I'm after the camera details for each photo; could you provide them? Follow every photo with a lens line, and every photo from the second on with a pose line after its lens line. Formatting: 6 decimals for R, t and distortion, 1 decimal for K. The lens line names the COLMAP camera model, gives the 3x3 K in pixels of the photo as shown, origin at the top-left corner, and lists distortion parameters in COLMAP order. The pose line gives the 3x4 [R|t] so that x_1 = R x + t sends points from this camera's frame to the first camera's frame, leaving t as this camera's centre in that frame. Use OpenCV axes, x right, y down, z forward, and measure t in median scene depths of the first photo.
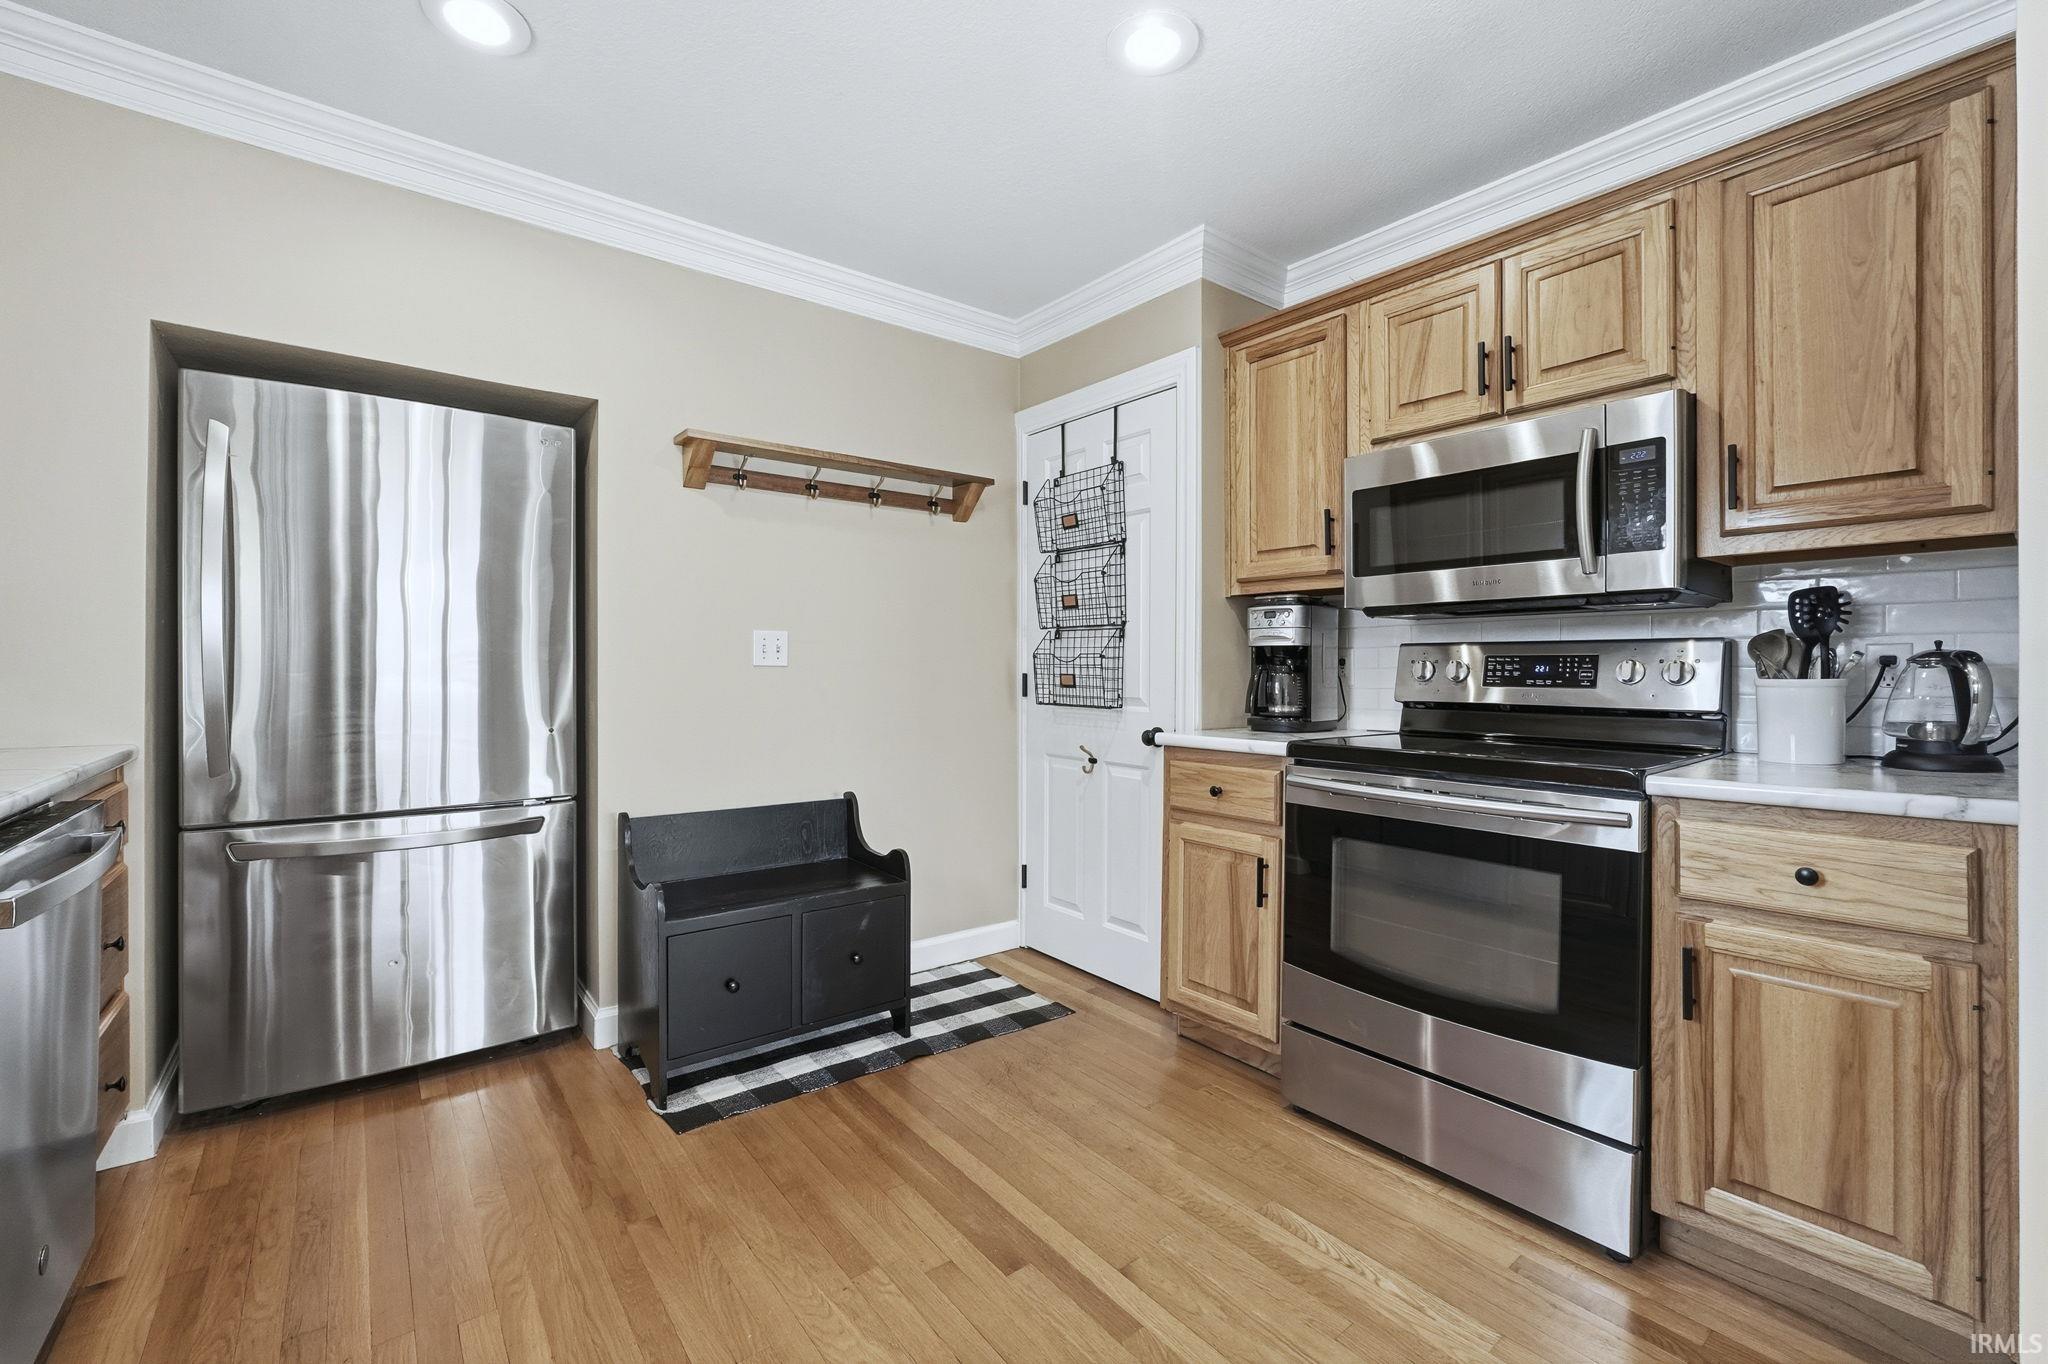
lens RADIAL K [[860.9, 0, 1025.4], [0, 860.9, 672.1], [0, 0, 1]] dist [-0.010670, 0.001391]
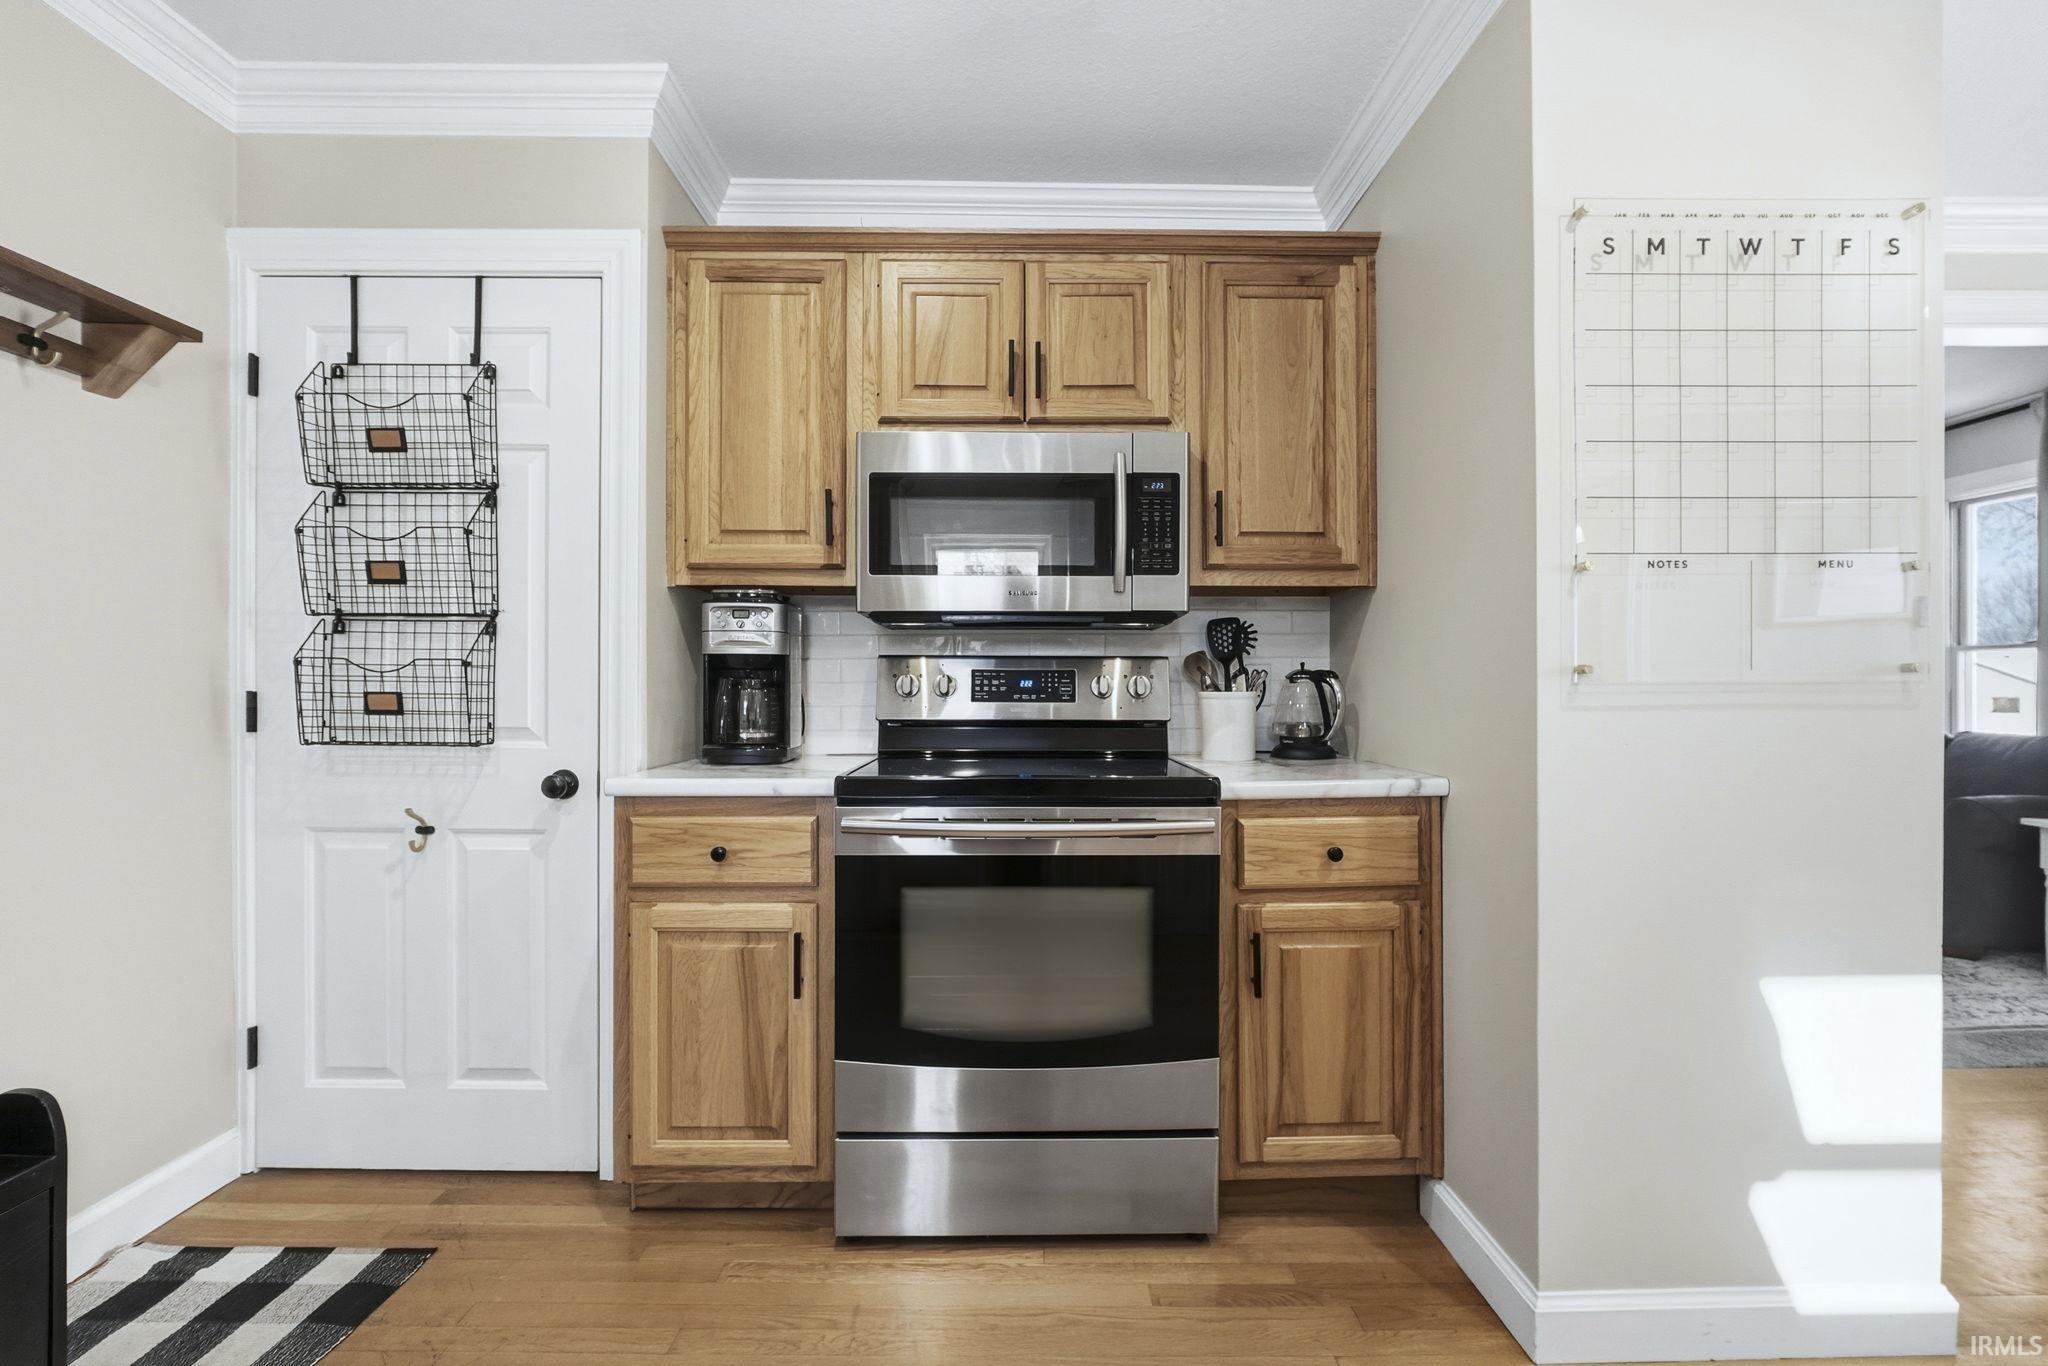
lens RADIAL K [[876.0, 0, 1026.3], [0, 876.0, 686.5], [0, 0, 1]] dist [-0.018498, 0.006546]
pose [[0.611804, -0.002928, 0.791004, -0.192768], [0.003058, 0.999994, 0.001336, -0.001543], [-0.791004, 0.001601, 0.611809, 0.335100]]
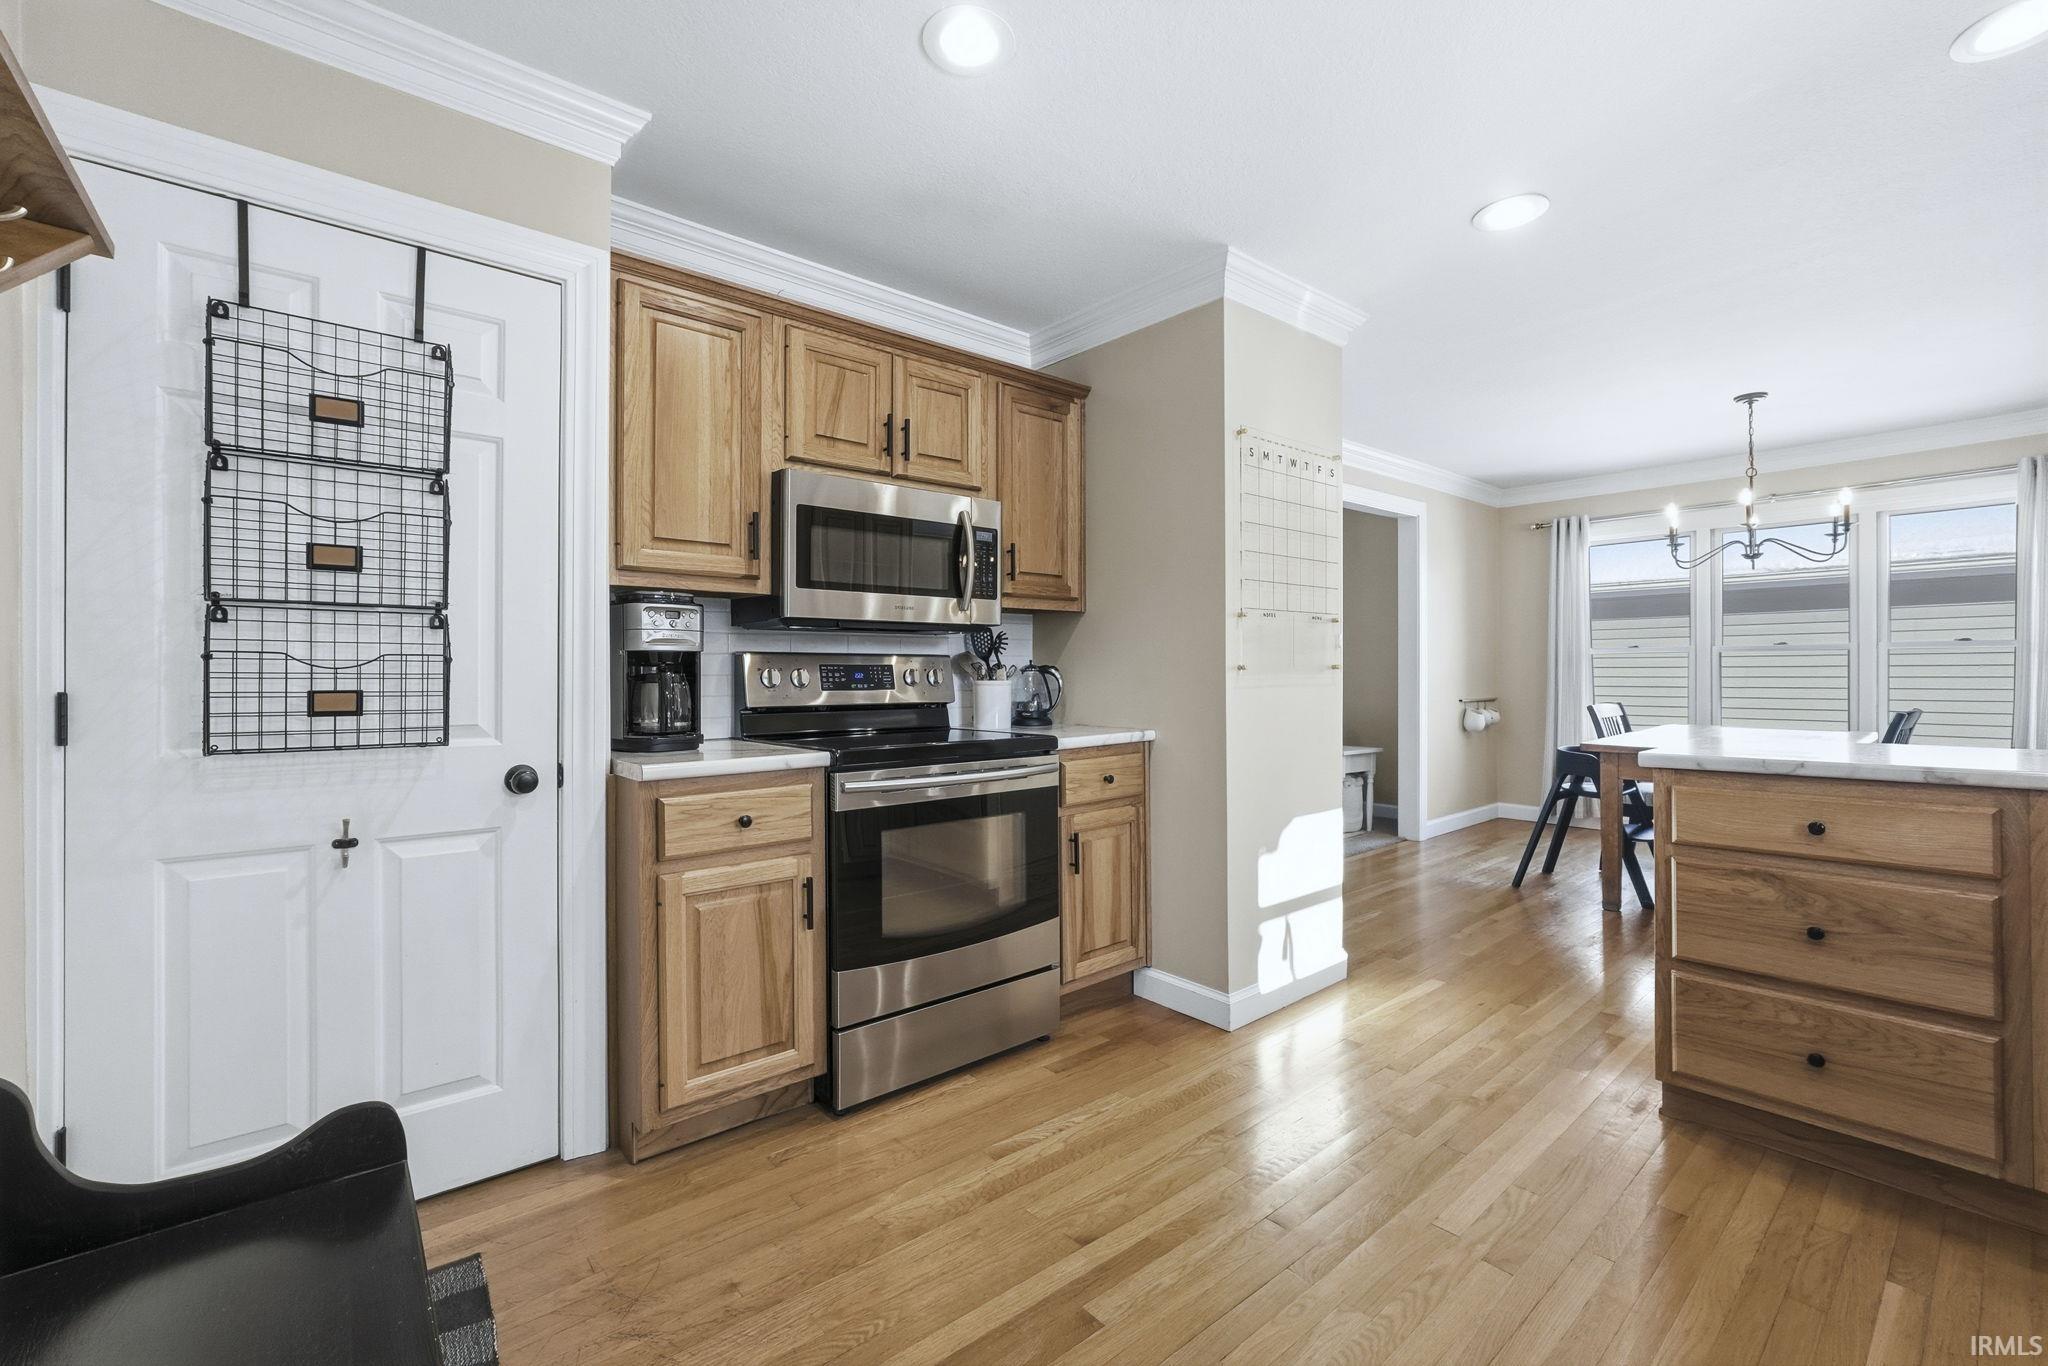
lens RADIAL K [[860.9, 0, 1025.4], [0, 860.9, 673.1], [0, 0, 1]] dist [-0.010670, 0.001391]
pose [[-0.029036, -0.004025, 0.999570, -0.618248], [0.006550, 0.999970, 0.004216, -0.010240], [-0.999557, 0.006670, -0.029009, 0.716444]]
